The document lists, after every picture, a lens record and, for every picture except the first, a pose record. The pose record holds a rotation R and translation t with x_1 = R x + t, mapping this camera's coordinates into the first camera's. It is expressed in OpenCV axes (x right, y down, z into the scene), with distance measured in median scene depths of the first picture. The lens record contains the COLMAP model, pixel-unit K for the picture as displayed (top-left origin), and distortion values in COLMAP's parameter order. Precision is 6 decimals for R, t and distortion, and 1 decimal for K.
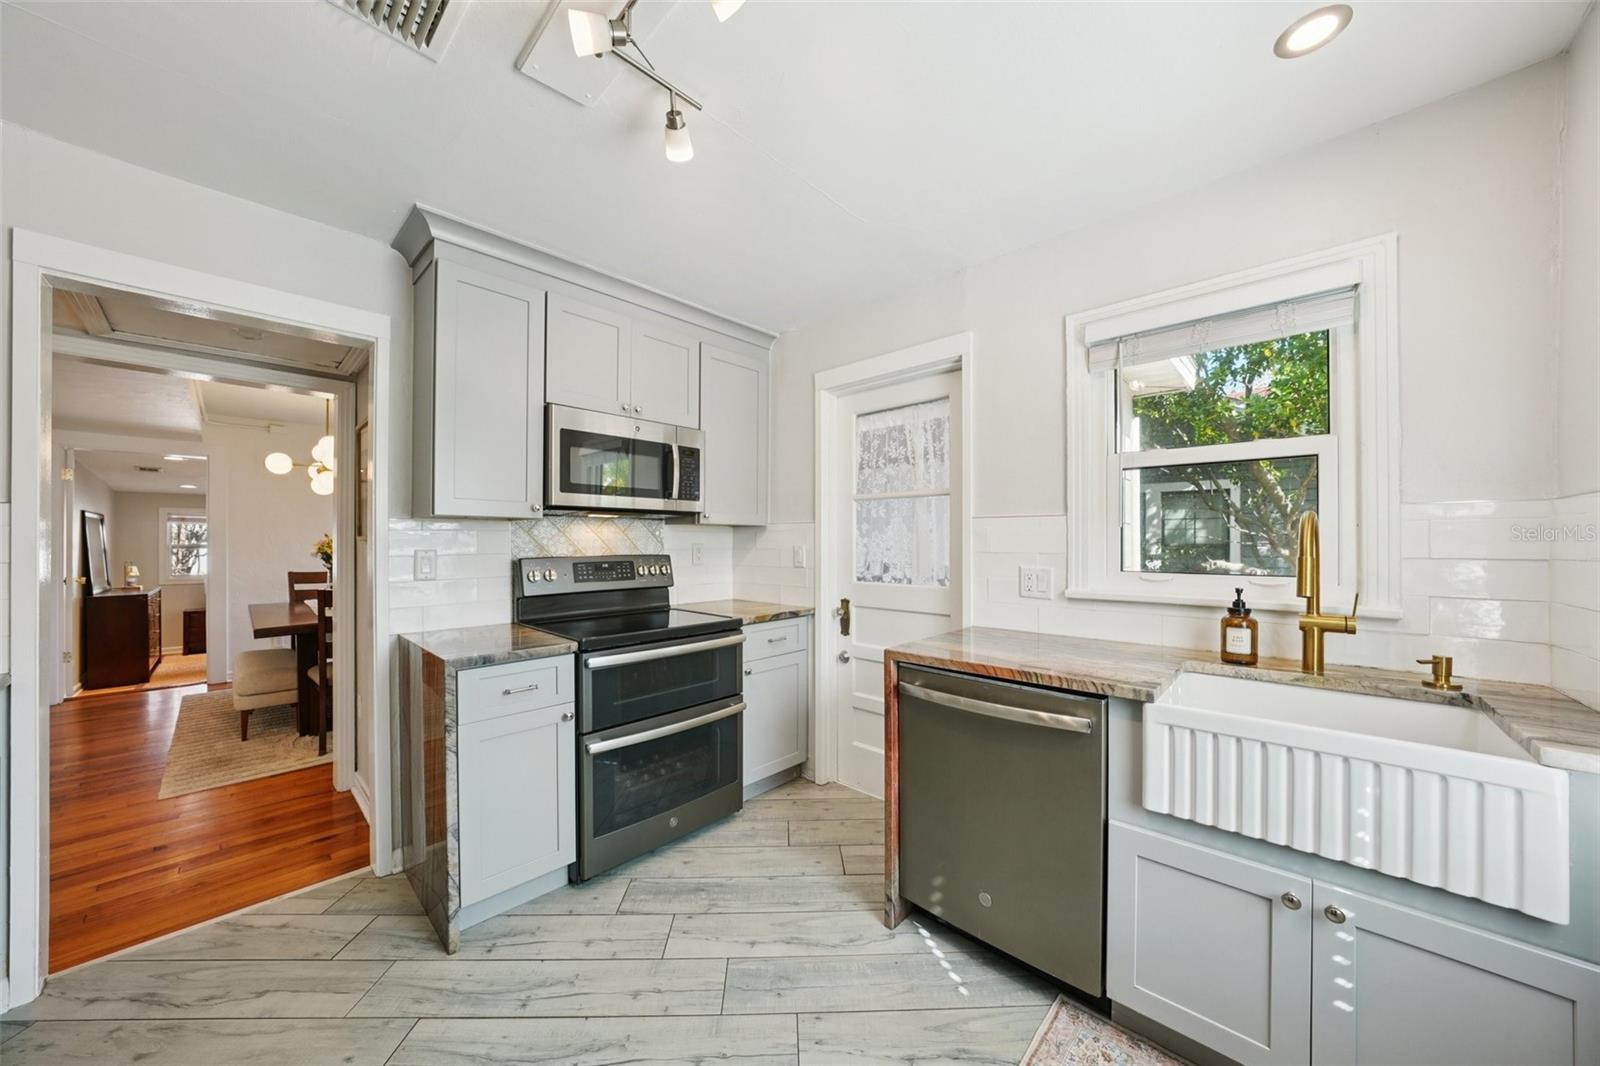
lens RADIAL K [[551.3, 0, 798.6], [0, 551.3, 538.4], [0, 0, 1]] dist [-0.010036, 0.000196]
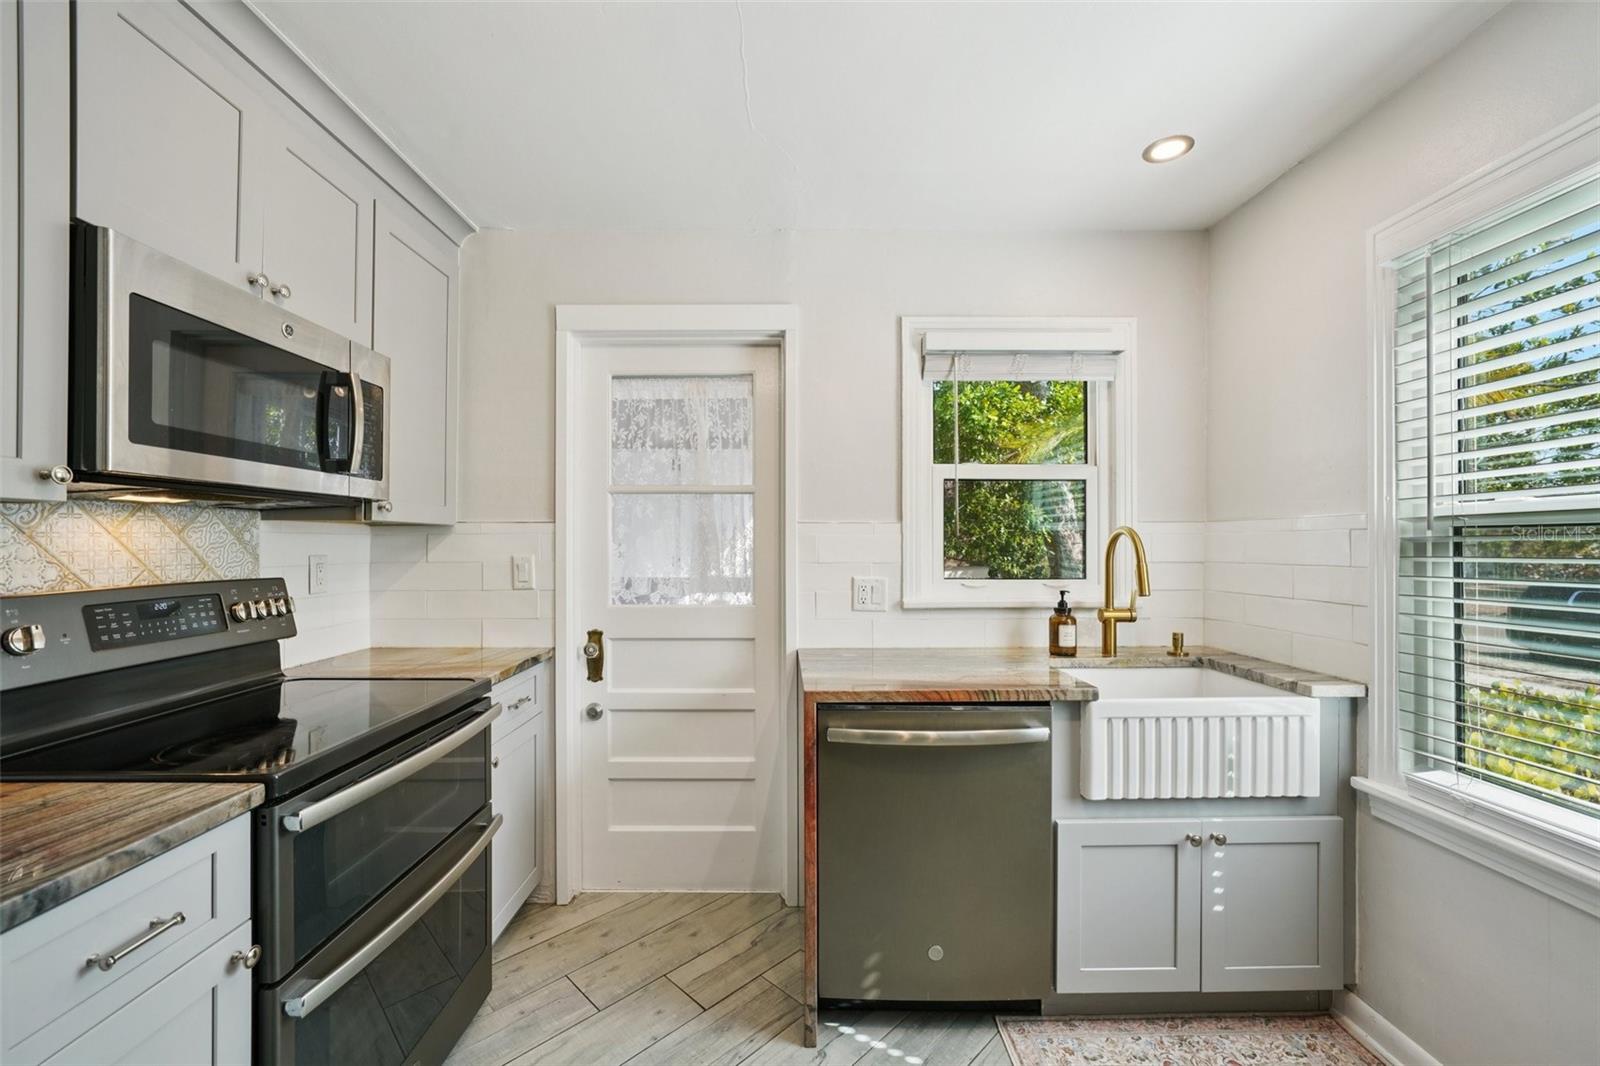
lens RADIAL K [[644.1, 0, 789.6], [0, 644.1, 538.6], [0, 0, 1]] dist [-0.004232, -0.000144]
pose [[0.726924, 0.004307, 0.686704, -0.403637], [-0.003225, 0.999991, -0.002858, -0.009887], [-0.686710, -0.000137, 0.726931, 0.291819]]
